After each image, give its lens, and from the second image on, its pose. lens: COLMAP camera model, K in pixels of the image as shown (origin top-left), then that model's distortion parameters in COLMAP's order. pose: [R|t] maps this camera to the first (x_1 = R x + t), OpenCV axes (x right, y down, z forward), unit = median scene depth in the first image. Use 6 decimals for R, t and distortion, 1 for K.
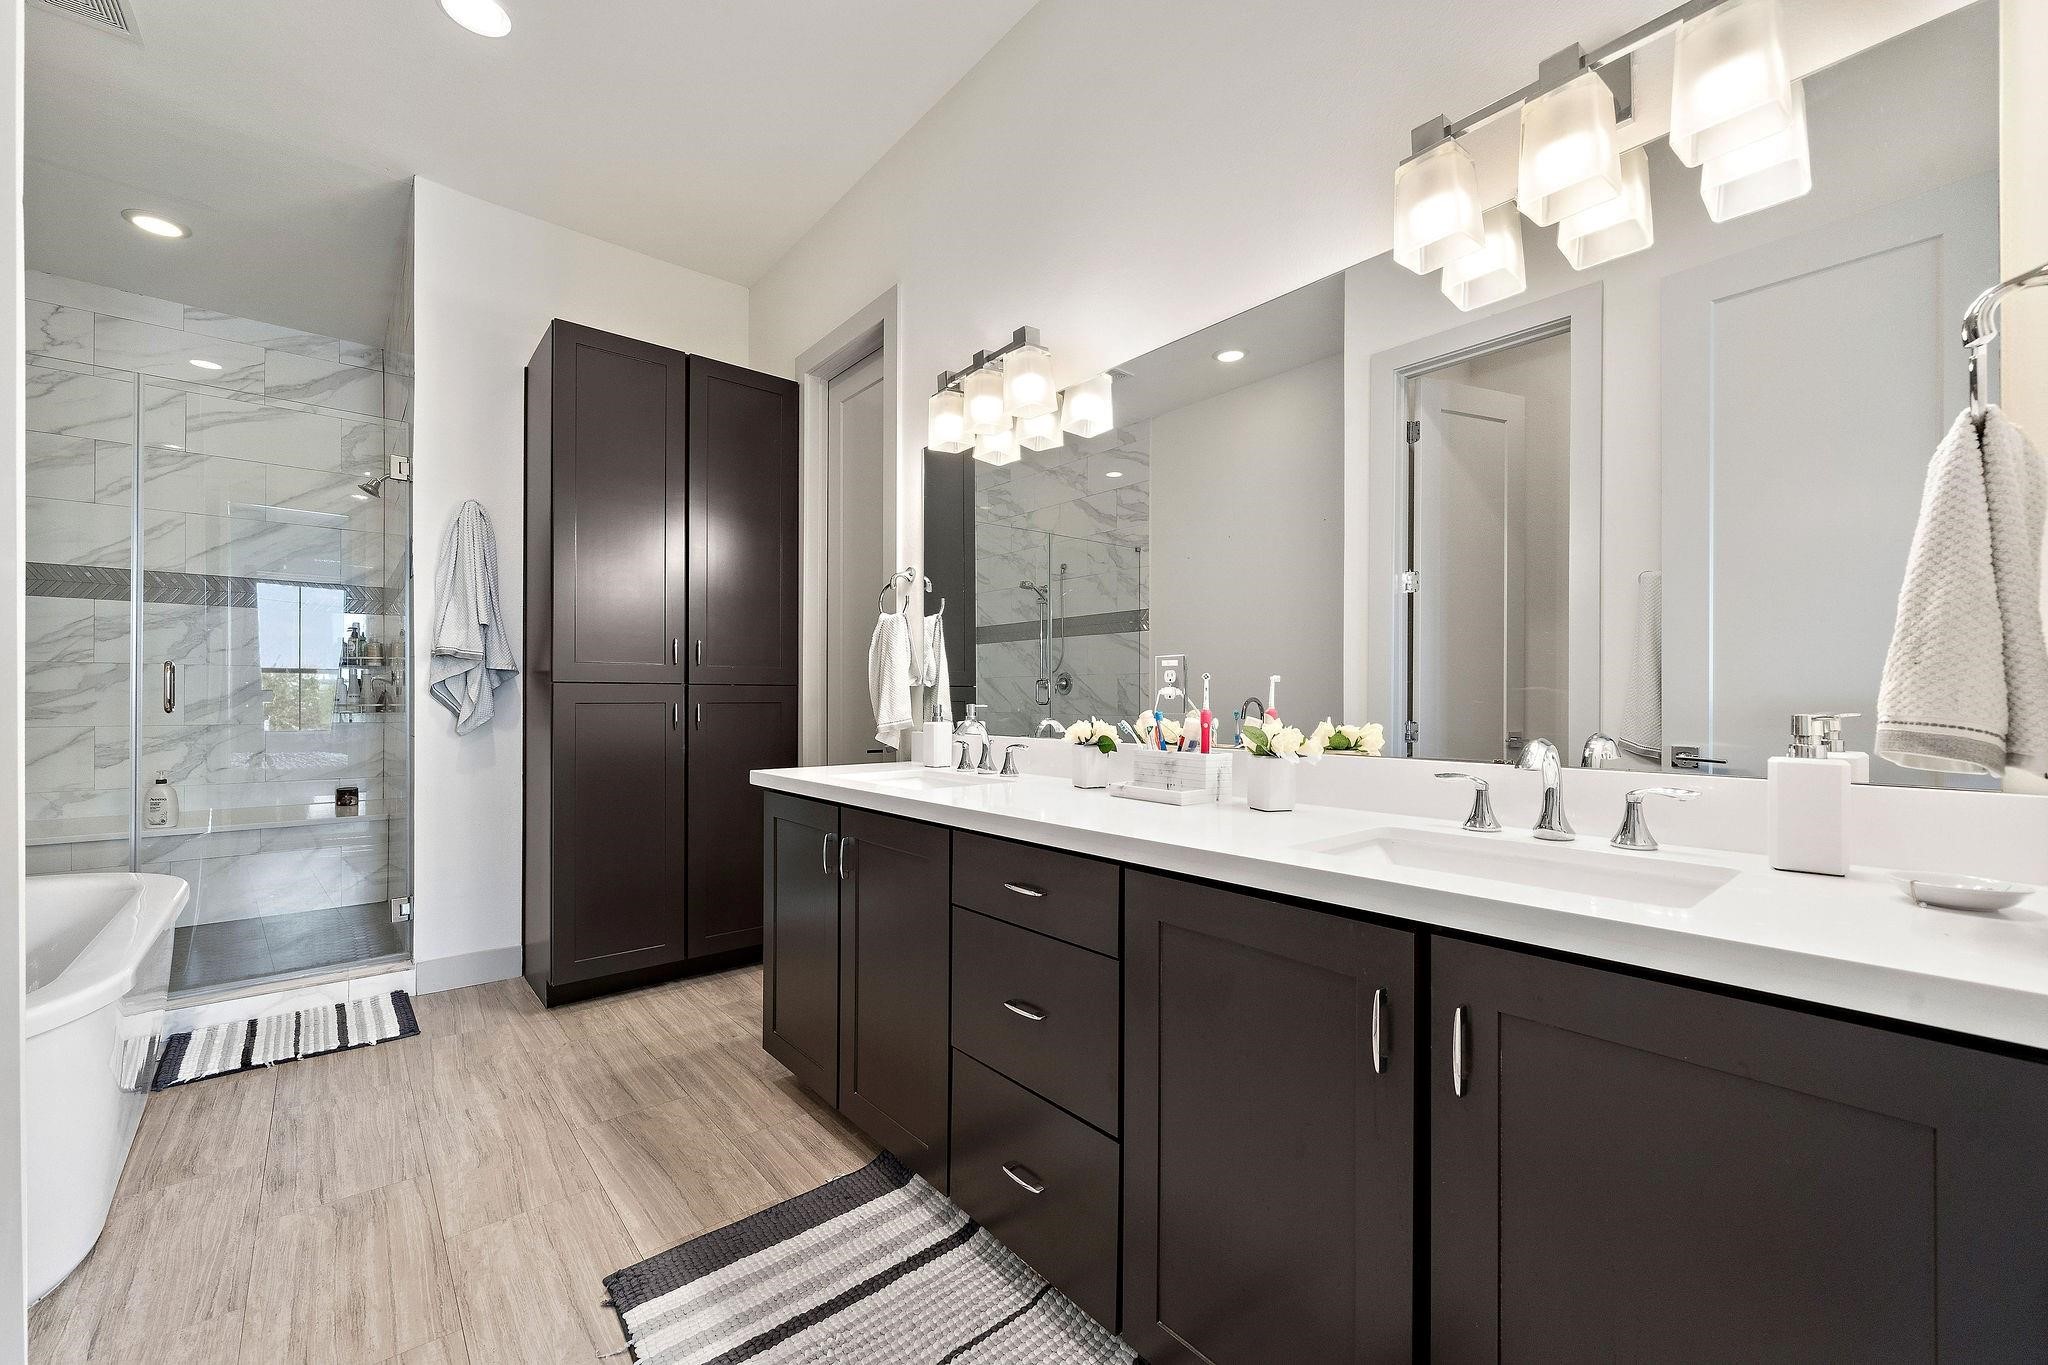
lens RADIAL K [[840.2, 0, 1024.0], [0, 840.2, 682.5], [0, 0, 1]] dist [-0.000760, -0.000197]
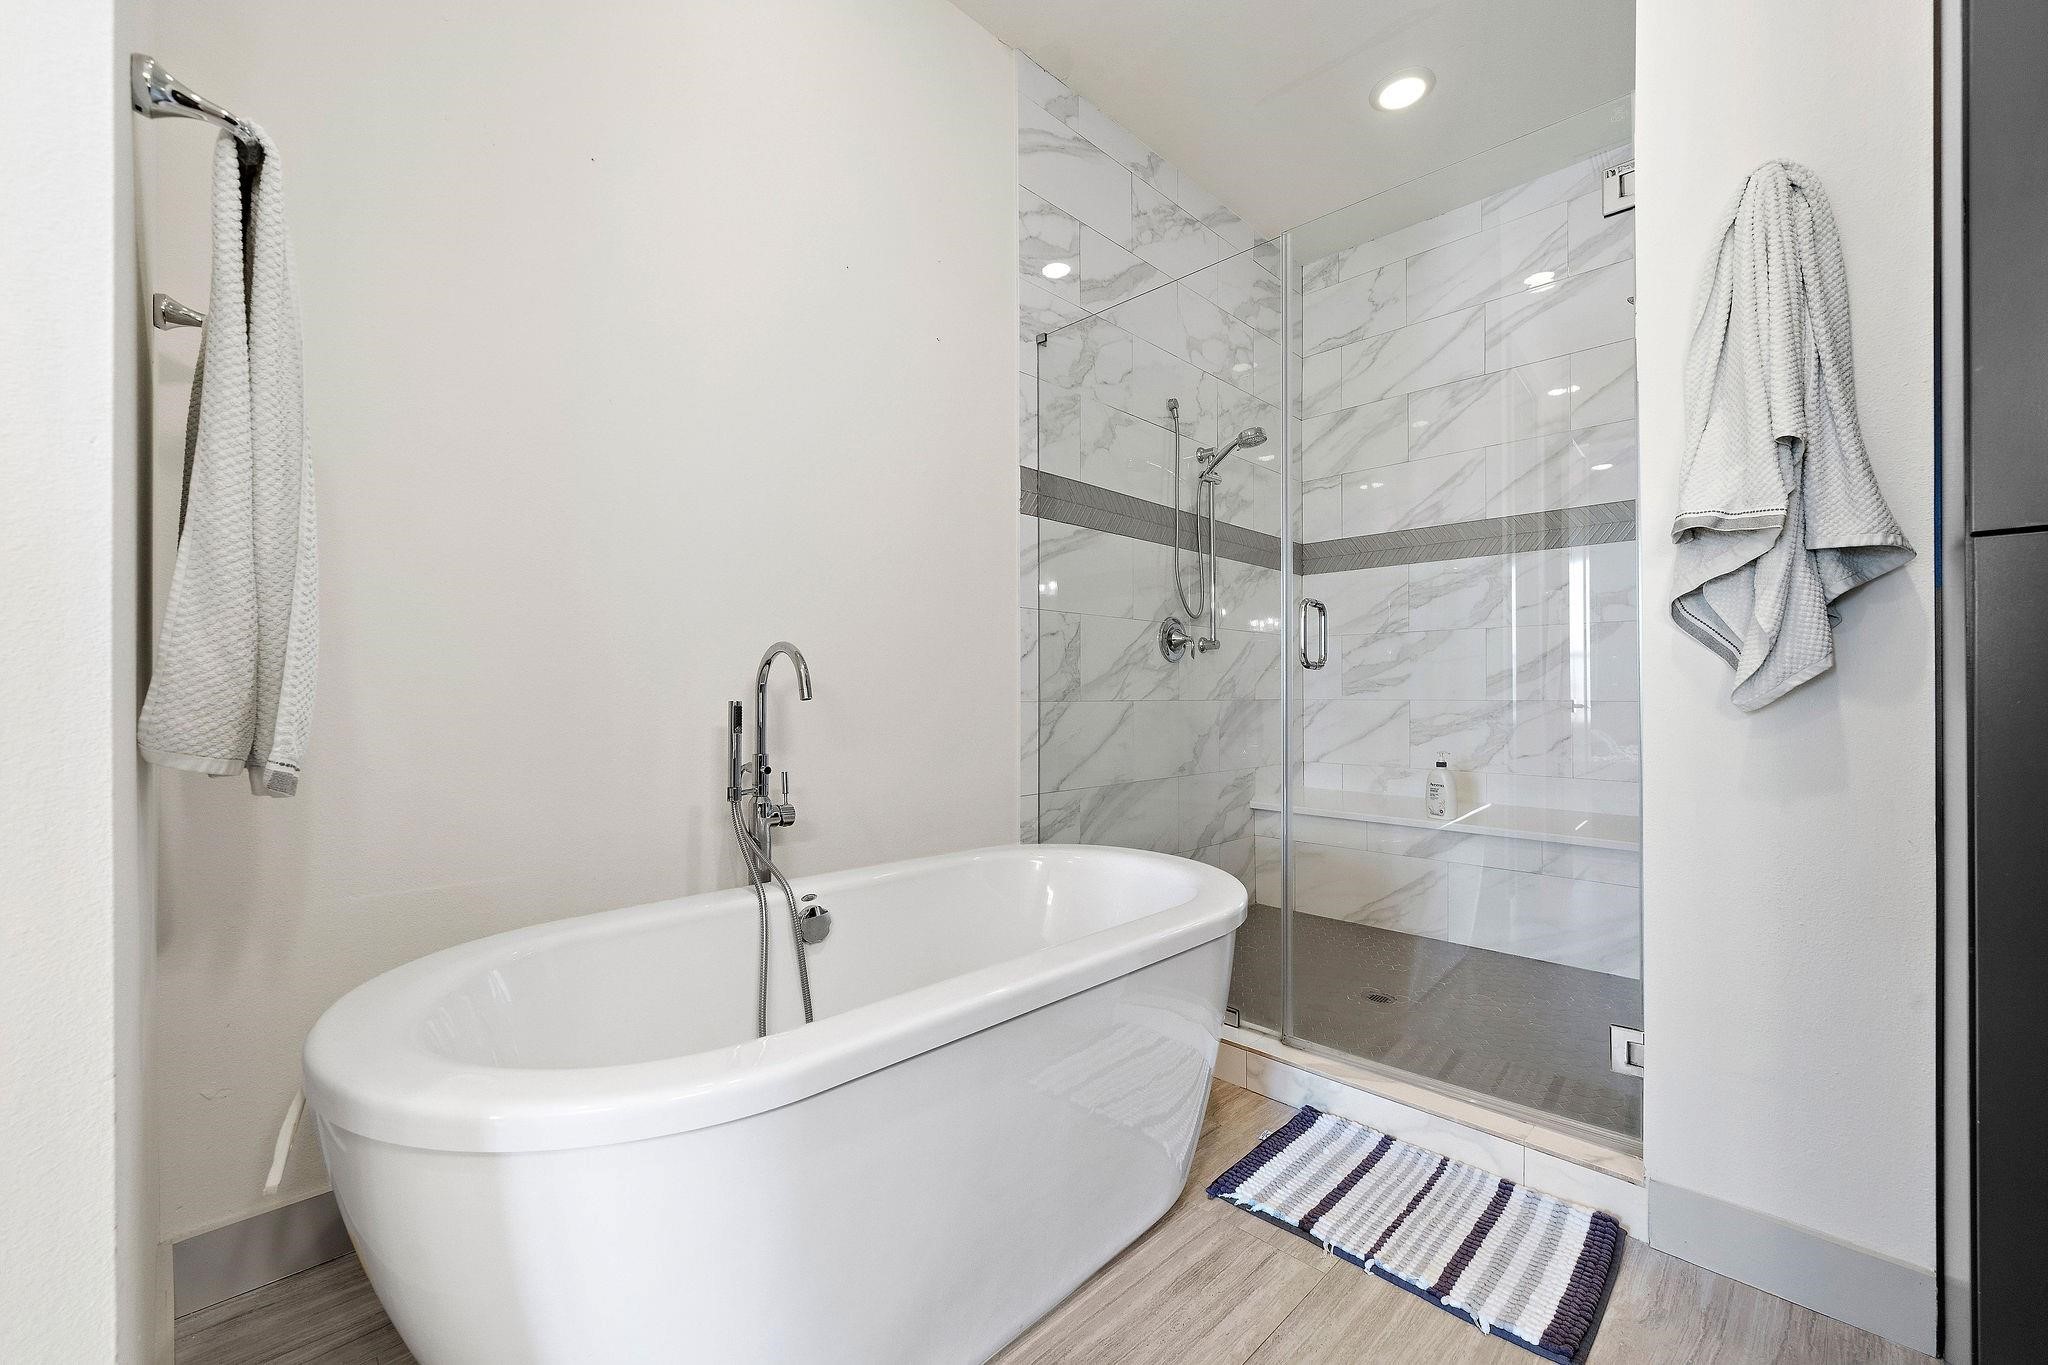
lens RADIAL K [[816.8, 0, 1018.5], [0, 816.8, 696.2], [0, 0, 1]] dist [-0.000239, 0.000247]
pose [[0.063988, -0.003259, -0.997945, -0.269439], [0.013706, 0.999903, -0.002387, 0.051865], [0.997857, -0.013525, 0.064026, 0.595873]]
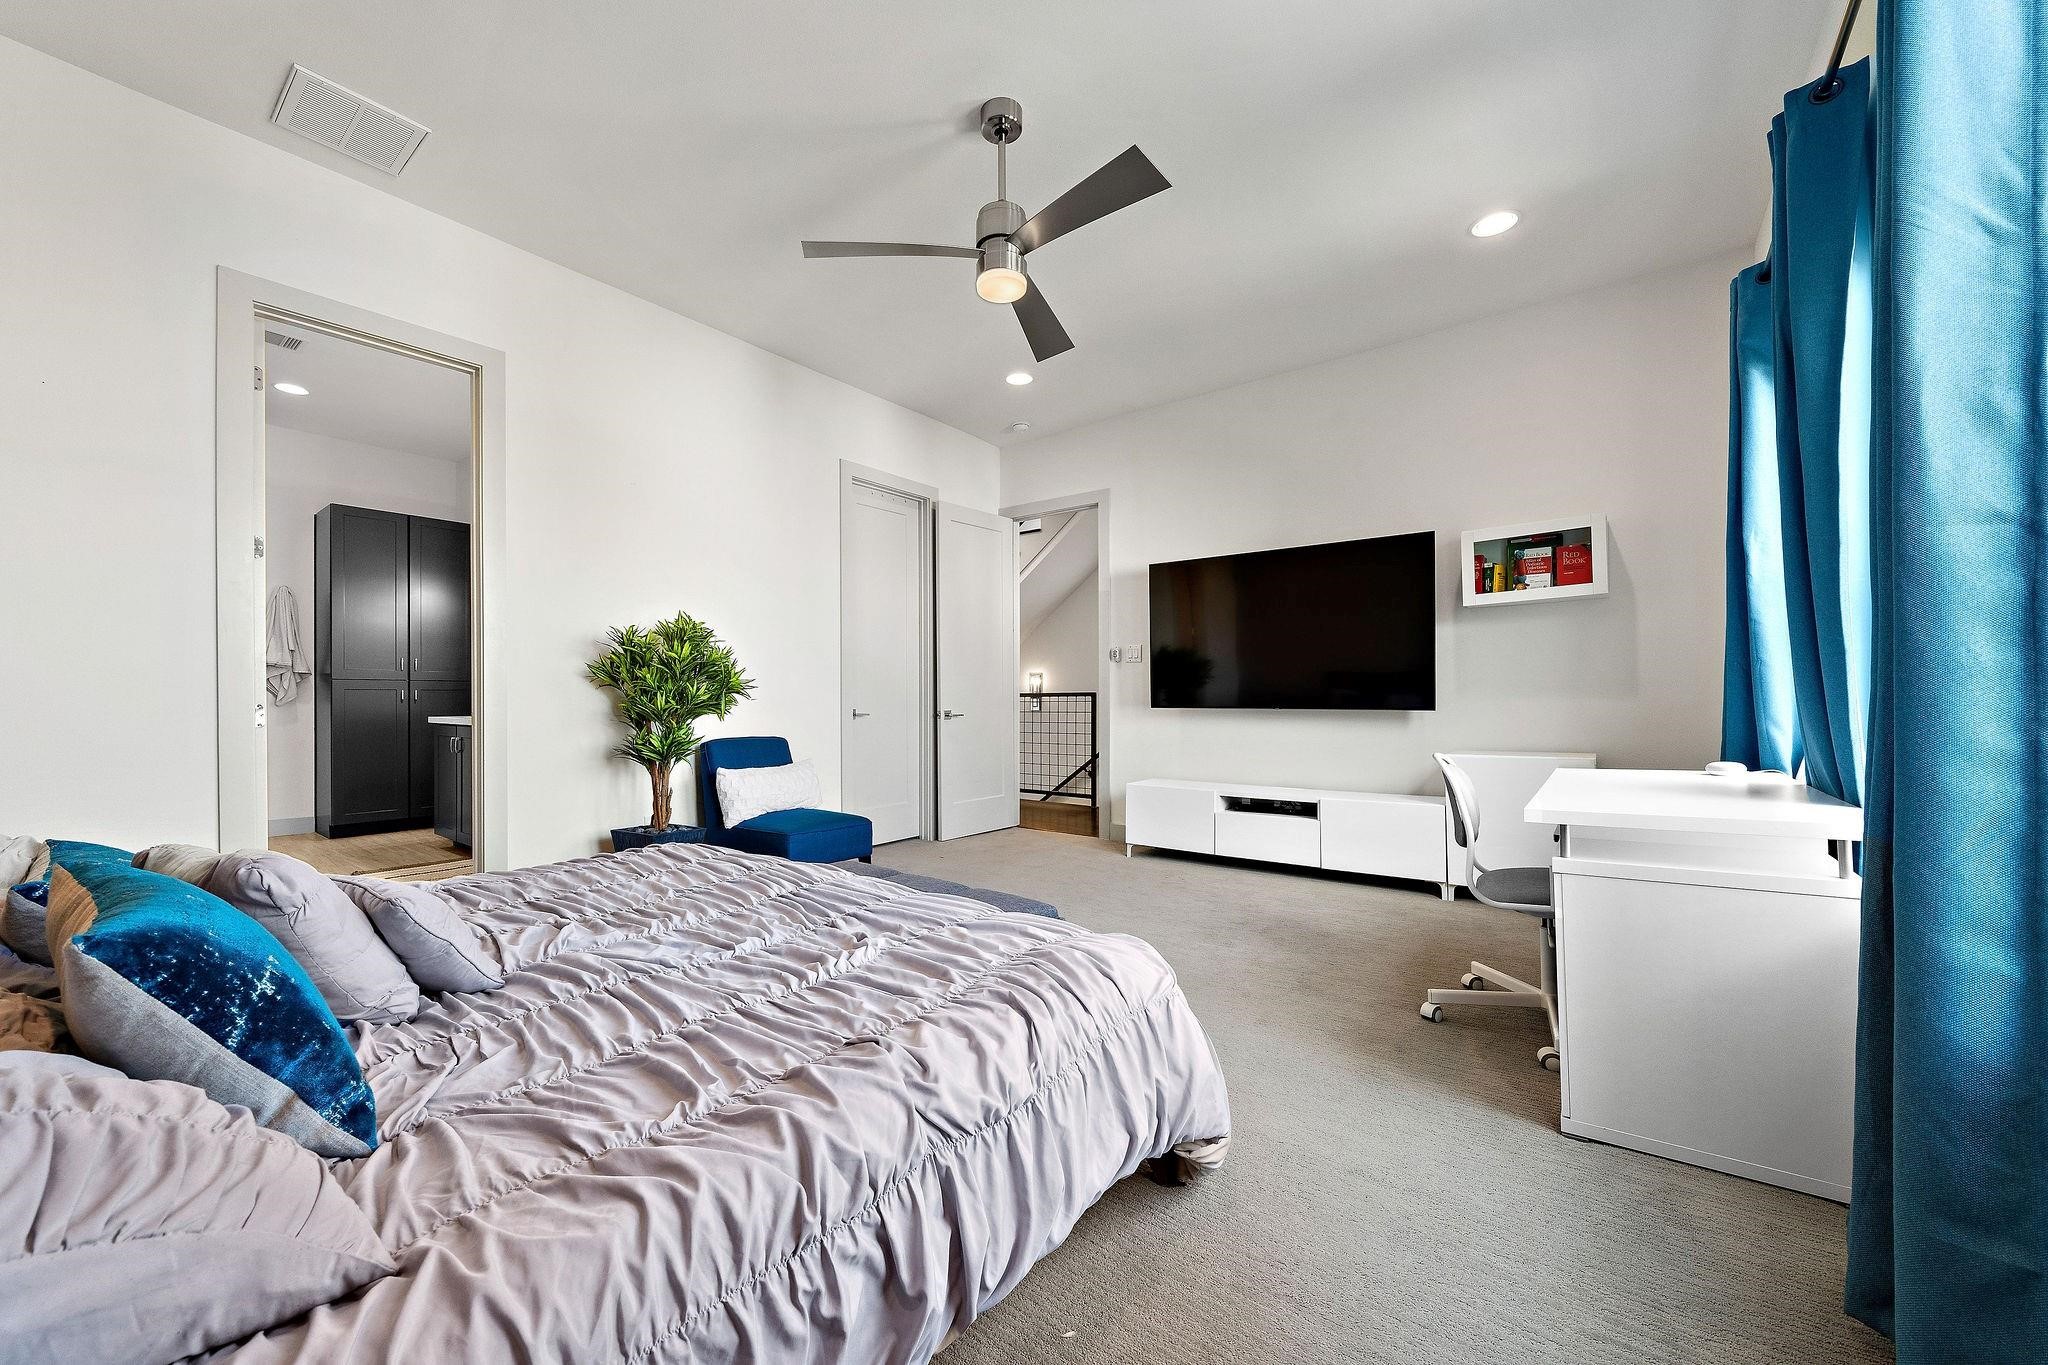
lens RADIAL K [[801.1, 0, 1012.9], [0, 801.1, 691.0], [0, 0, 1]] dist [-0.001286, -0.000132]
pose [[0.982071, -0.000503, 0.188513, 0.656846], [-0.000772, 0.999977, 0.006691, 0.013219], [-0.188512, -0.006717, 0.982048, -1.150463]]
